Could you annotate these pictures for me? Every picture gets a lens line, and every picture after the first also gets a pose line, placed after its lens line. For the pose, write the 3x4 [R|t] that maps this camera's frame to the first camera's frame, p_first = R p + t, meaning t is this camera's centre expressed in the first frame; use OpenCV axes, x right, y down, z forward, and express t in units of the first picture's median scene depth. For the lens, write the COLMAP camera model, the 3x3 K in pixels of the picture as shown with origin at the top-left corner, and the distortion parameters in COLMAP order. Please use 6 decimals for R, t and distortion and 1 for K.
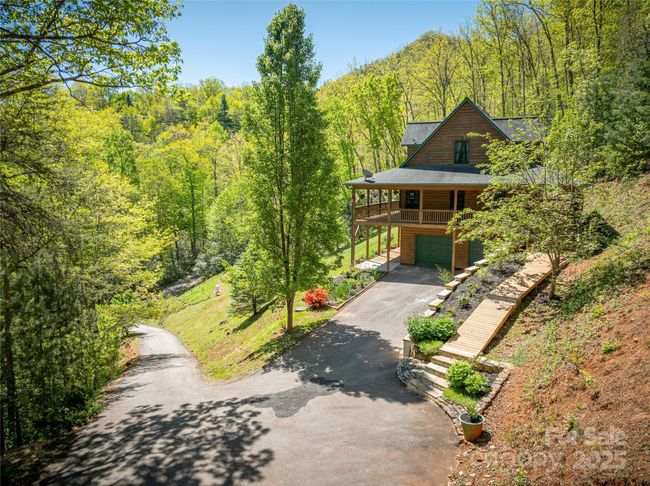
lens RADIAL K [[456.9, 0, 325.0], [0, 456.9, 243.0], [0, 0, 1]] dist [-0.046621, 0.005240]
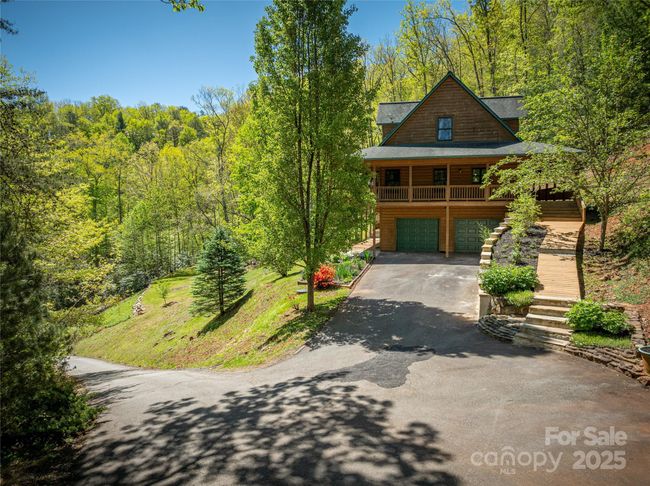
lens RADIAL K [[456.9, 0, 325.0], [0, 456.9, 243.0], [0, 0, 1]] dist [-0.046621, 0.005240]
pose [[0.974410, -0.019525, 0.223930, -0.296289], [0.034532, 0.997397, -0.063299, 0.165360], [-0.222111, 0.069412, 0.972548, 0.256811]]
